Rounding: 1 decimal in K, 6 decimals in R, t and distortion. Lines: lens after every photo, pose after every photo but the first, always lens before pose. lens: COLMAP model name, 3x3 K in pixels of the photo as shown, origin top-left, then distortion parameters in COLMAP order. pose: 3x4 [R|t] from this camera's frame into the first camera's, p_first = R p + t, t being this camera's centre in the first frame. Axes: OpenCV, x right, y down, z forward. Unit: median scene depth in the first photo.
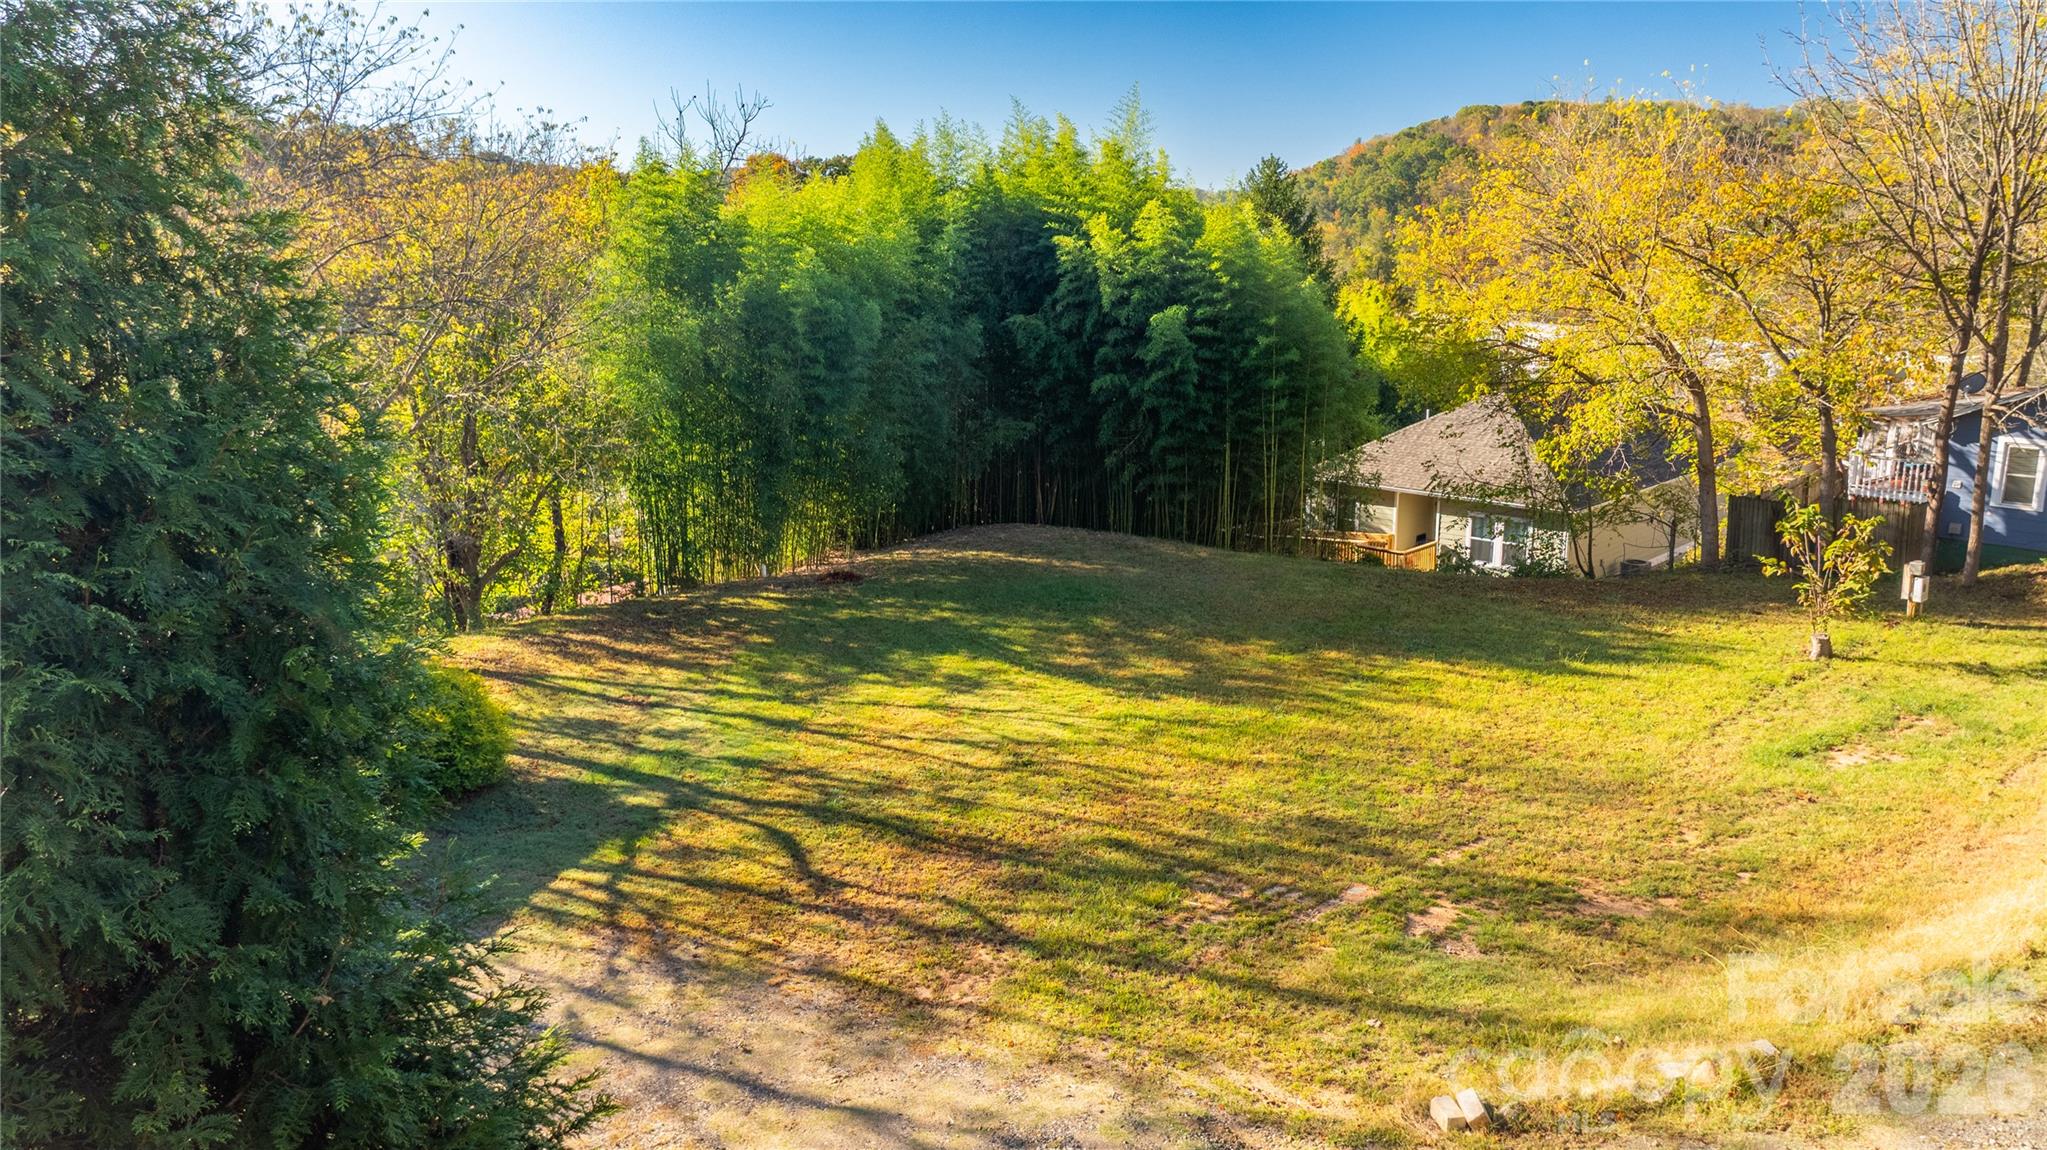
lens RADIAL K [[1473.6, 0, 1035.3], [0, 1473.6, 569.6], [0, 0, 1]] dist [-0.016311, 0.024631]
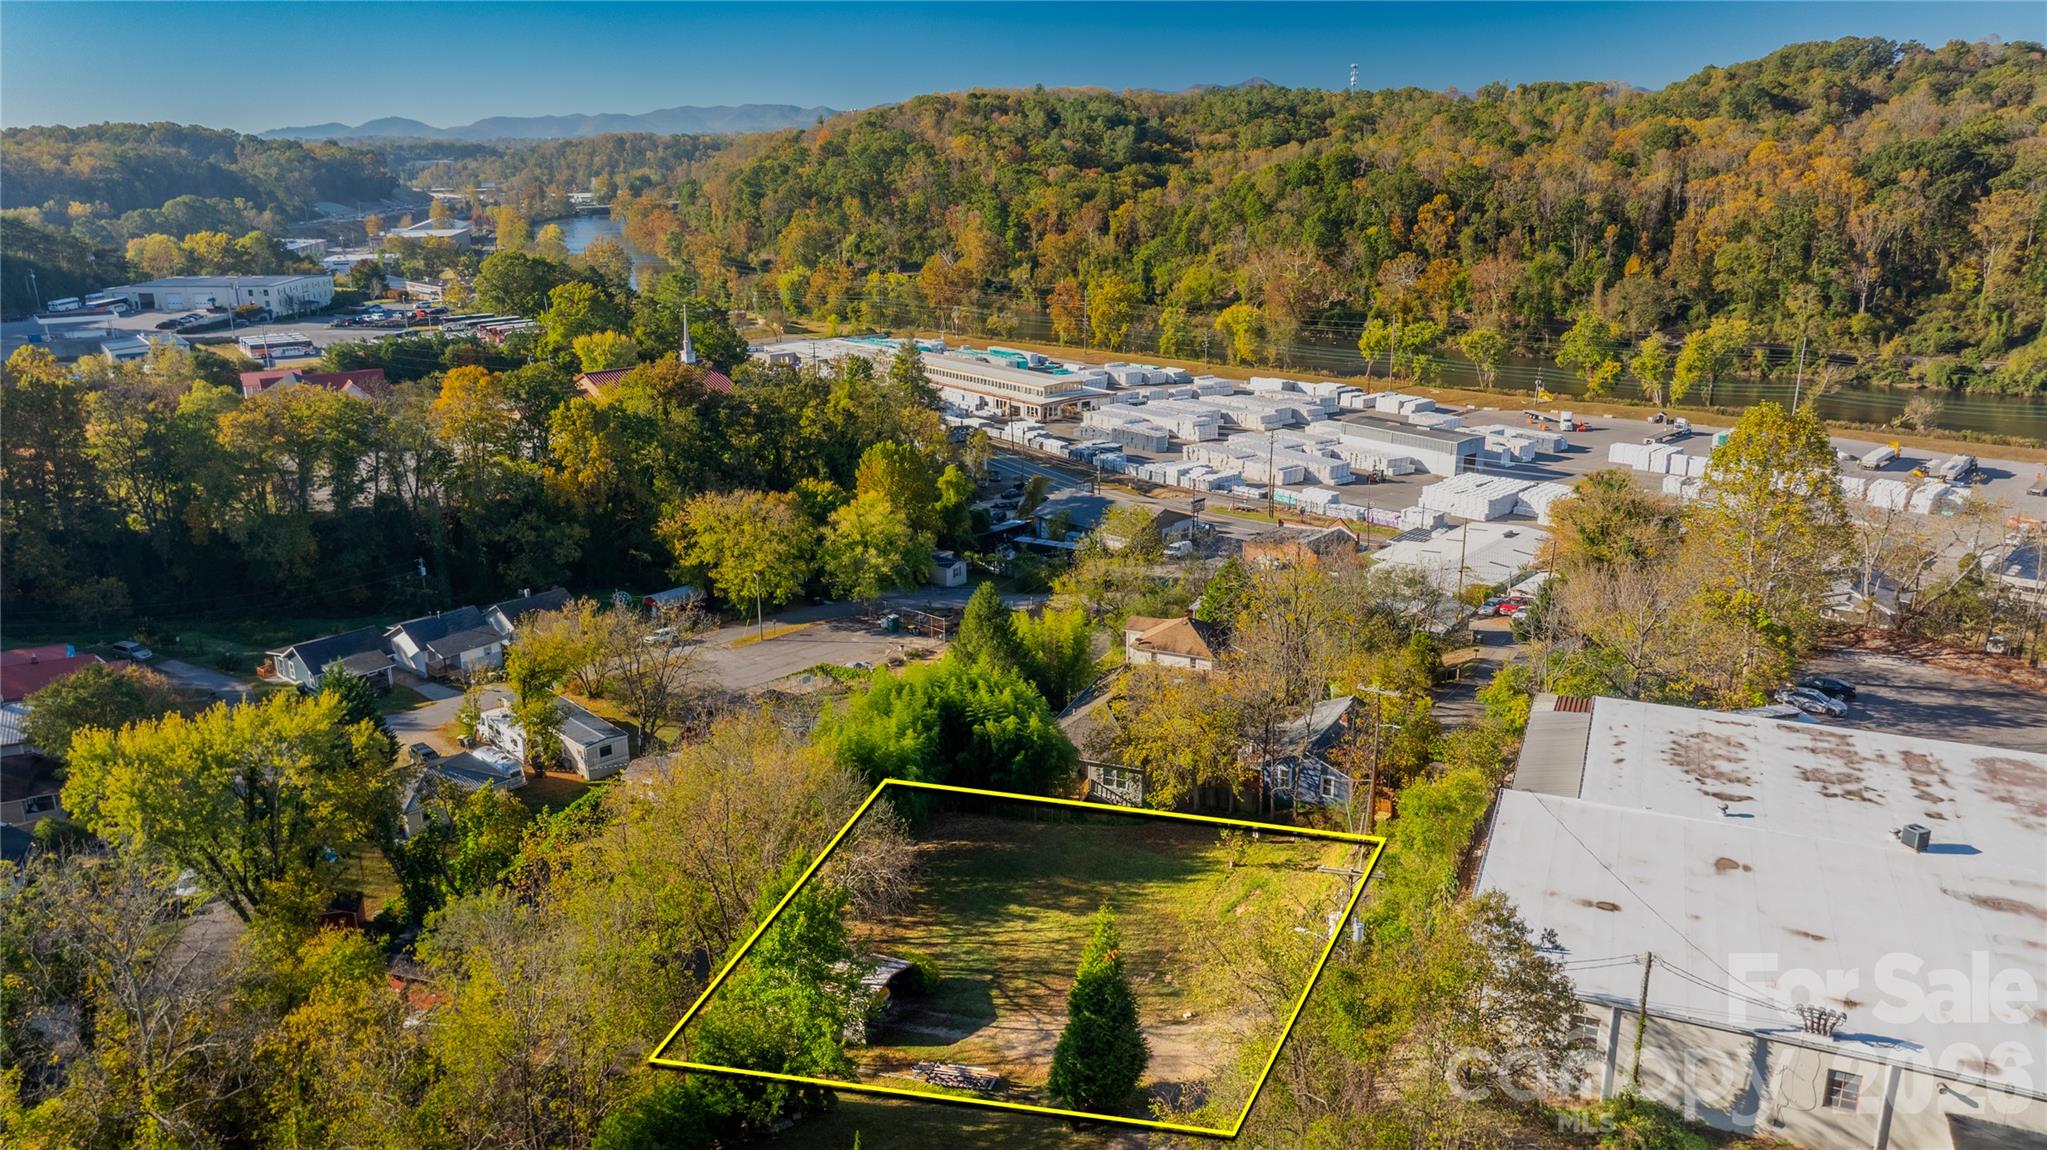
lens RADIAL K [[1473.6, 0, 1031.7], [0, 1473.6, 577.6], [0, 0, 1]] dist [-0.016311, 0.024631]
pose [[0.935448, -0.101905, 0.338455, -0.821630], [0.081210, 0.993887, 0.074795, -0.750730], [-0.344008, -0.042481, 0.938005, -1.677078]]
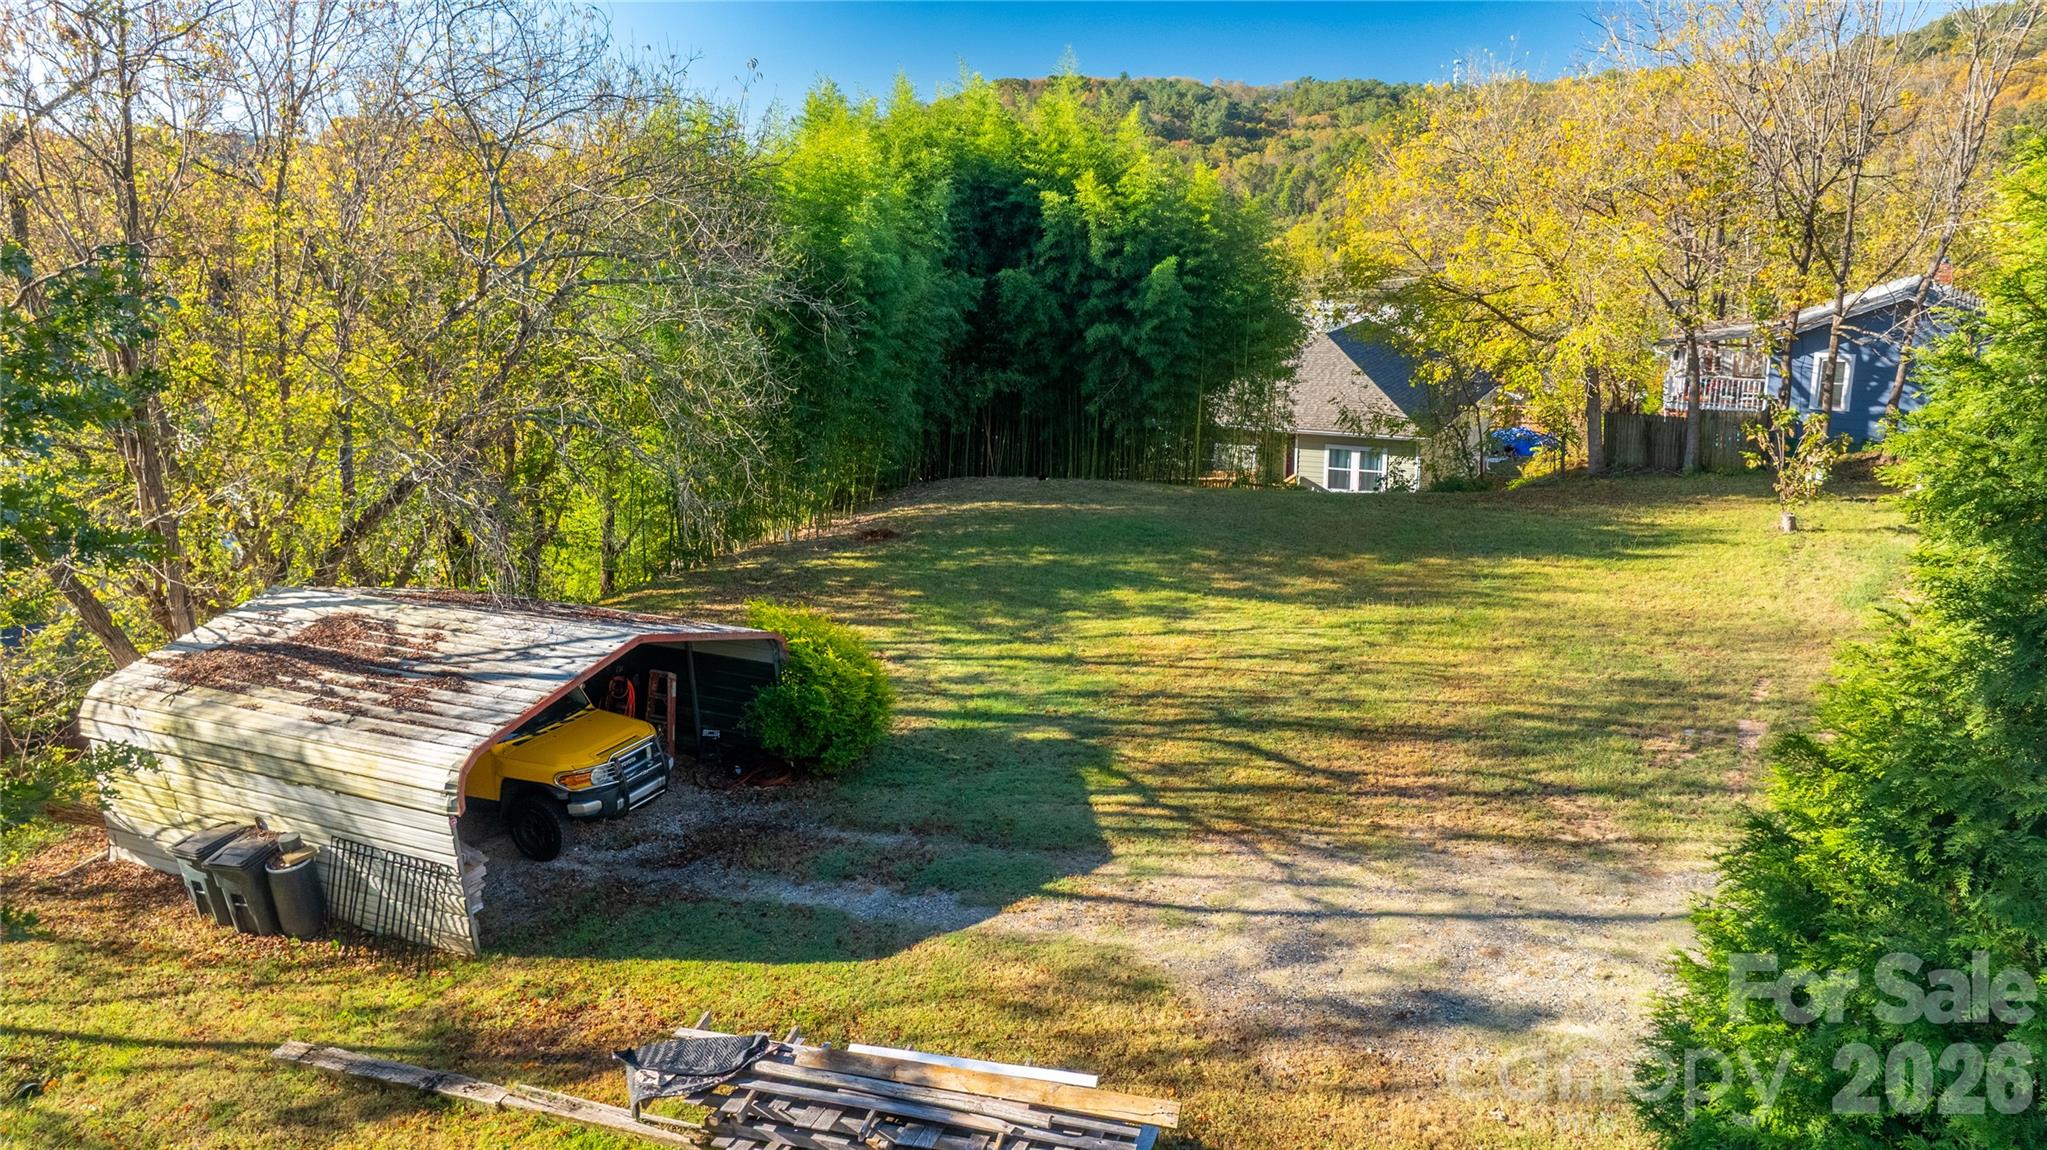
lens RADIAL K [[1473.6, 0, 1037.7], [0, 1473.6, 570.8], [0, 0, 1]] dist [-0.016311, 0.024631]
pose [[0.951605, -0.080038, 0.296718, -0.319618], [0.074443, 0.996770, 0.030126, 0.006819], [-0.298171, -0.006579, 0.954490, 0.015513]]
